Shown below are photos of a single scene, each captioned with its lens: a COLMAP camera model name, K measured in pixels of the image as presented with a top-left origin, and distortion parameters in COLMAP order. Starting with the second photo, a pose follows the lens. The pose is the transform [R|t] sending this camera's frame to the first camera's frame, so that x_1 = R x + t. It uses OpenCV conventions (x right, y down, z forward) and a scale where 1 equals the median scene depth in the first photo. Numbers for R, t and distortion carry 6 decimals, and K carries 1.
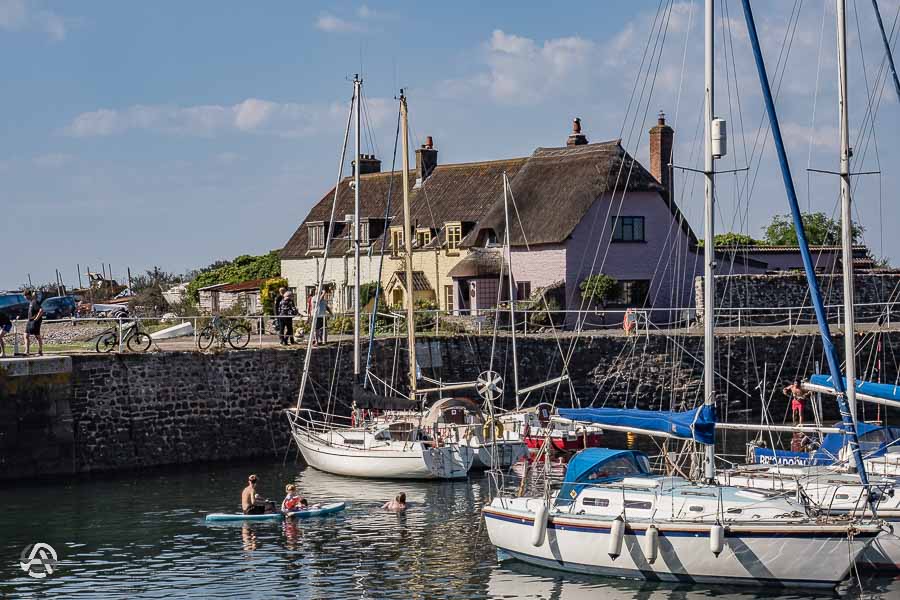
lens RADIAL K [[2169.3, 0, 449.3], [0, 2169.3, 301.6], [0, 0, 1]] dist [-0.744530, 0.000000]
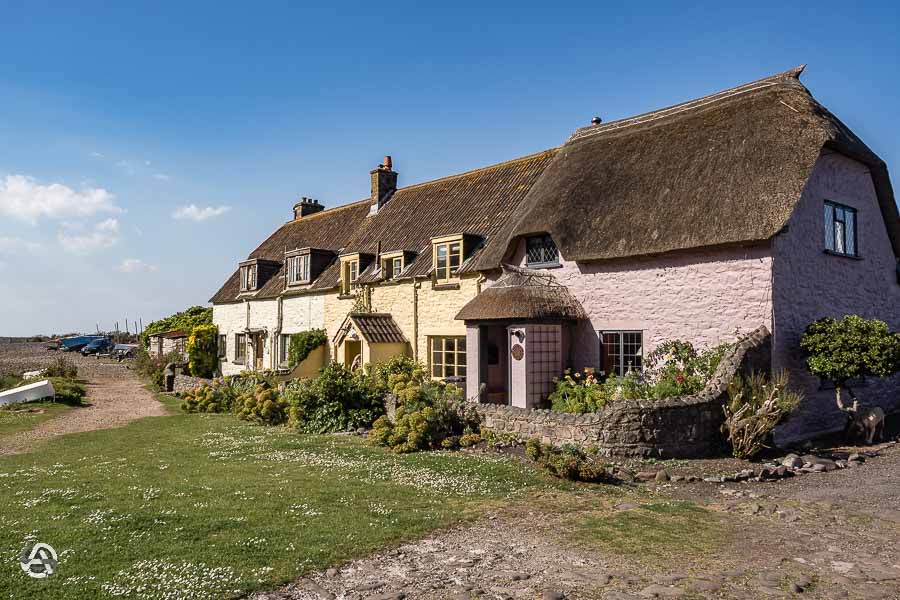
lens RADIAL K [[715.7, 0, 454.5], [0, 715.7, 296.4], [0, 0, 1]] dist [-0.008670, -0.001046]
pose [[0.985851, 0.030123, 0.164897, -0.028690], [-0.019201, 0.997539, -0.067435, -0.004722], [-0.166523, 0.063314, 0.984003, 0.754285]]
